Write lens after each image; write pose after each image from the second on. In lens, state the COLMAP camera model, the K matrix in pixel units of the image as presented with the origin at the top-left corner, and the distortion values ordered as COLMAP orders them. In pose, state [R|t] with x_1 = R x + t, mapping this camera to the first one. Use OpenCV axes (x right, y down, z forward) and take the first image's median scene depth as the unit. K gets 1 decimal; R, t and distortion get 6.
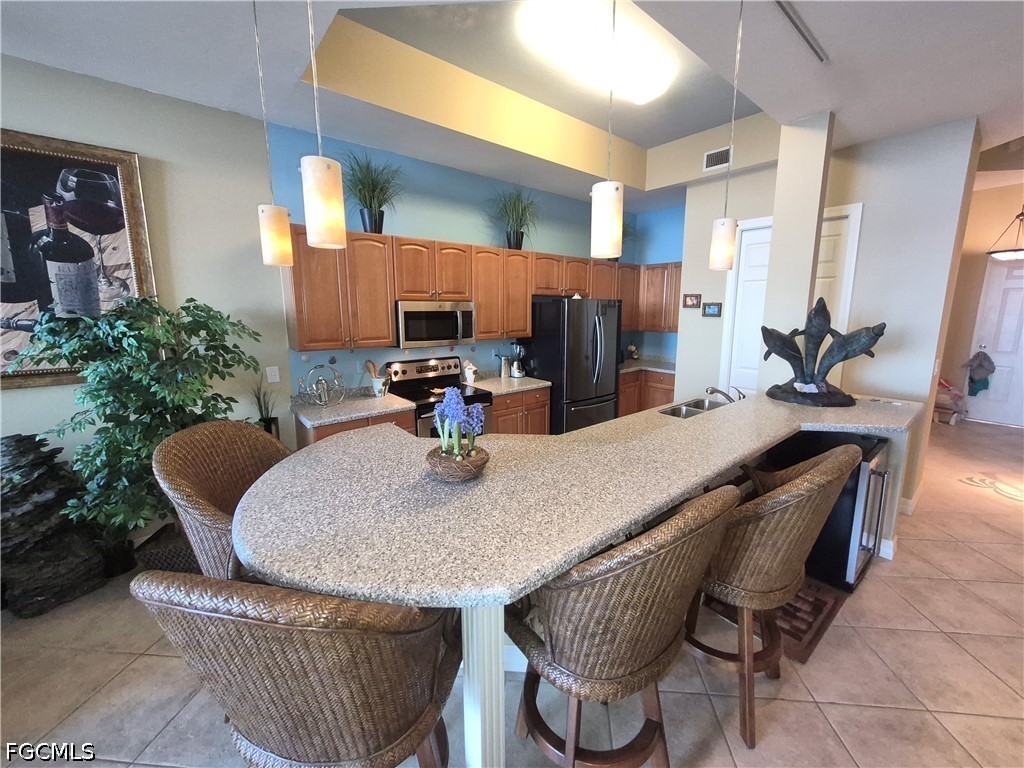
lens RADIAL K [[404.9, 0, 529.3], [0, 404.9, 371.5], [0, 0, 1]] dist [0.002525, -0.000319]
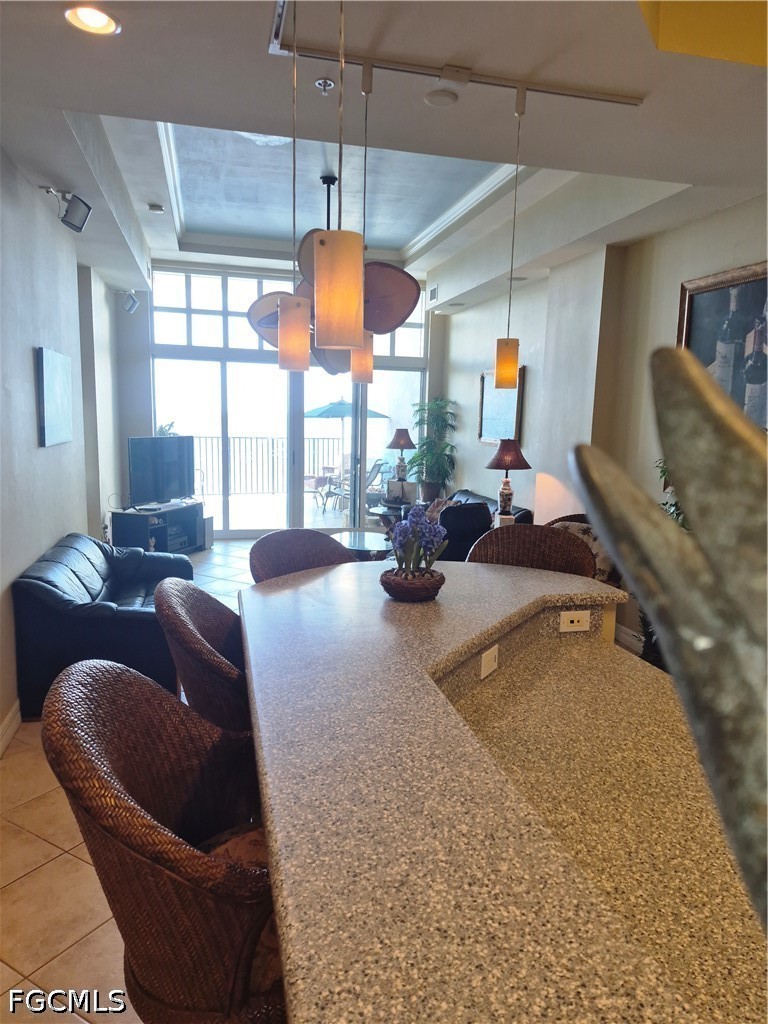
lens RADIAL K [[707.6, 0, 384.0], [0, 707.6, 512.0], [0, 0, 1]] dist [0.095412, -0.002211]
pose [[-0.457406, 0.109812, -0.882452, 0.584282], [-0.168733, 0.963601, 0.207371, -0.127635], [0.873103, 0.243751, -0.422228, 0.715591]]
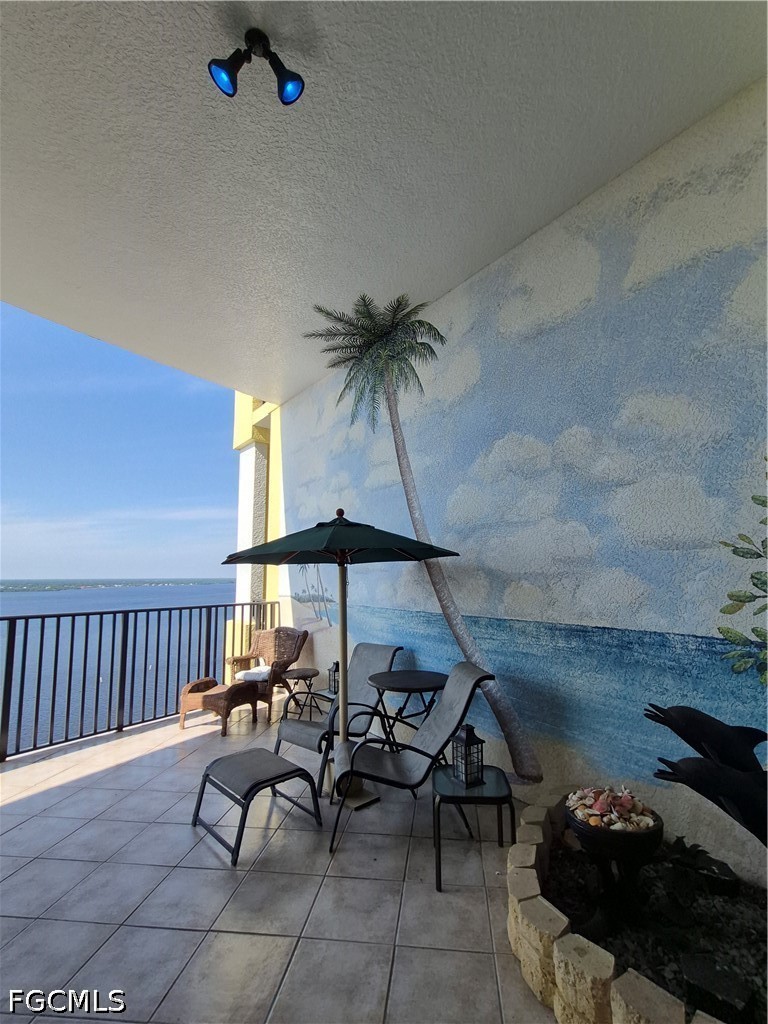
lens RADIAL K [[457.7, 0, 399.4], [0, 457.7, 534.5], [0, 0, 1]] dist [-0.000830, 0.005058]
pose [[-0.032149, -0.093906, -0.995062, -1.593004], [-0.159150, 0.983355, -0.087659, 0.208448], [0.986731, 0.155546, -0.046559, -0.966574]]
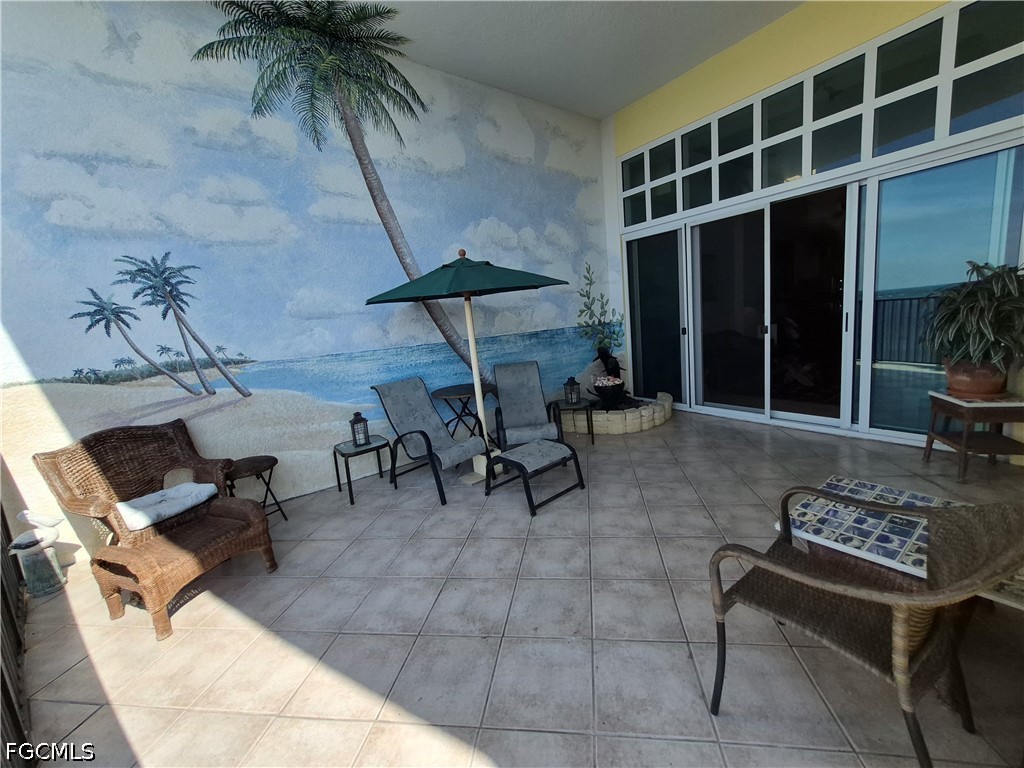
lens RADIAL K [[399.6, 0, 529.1], [0, 399.6, 370.8], [0, 0, 1]] dist [0.010997, -0.004461]
pose [[0.994845, -0.073773, -0.069571, -2.380113], [0.072696, 0.997194, -0.017886, 0.416719], [0.070696, 0.012737, 0.997417, -2.134239]]
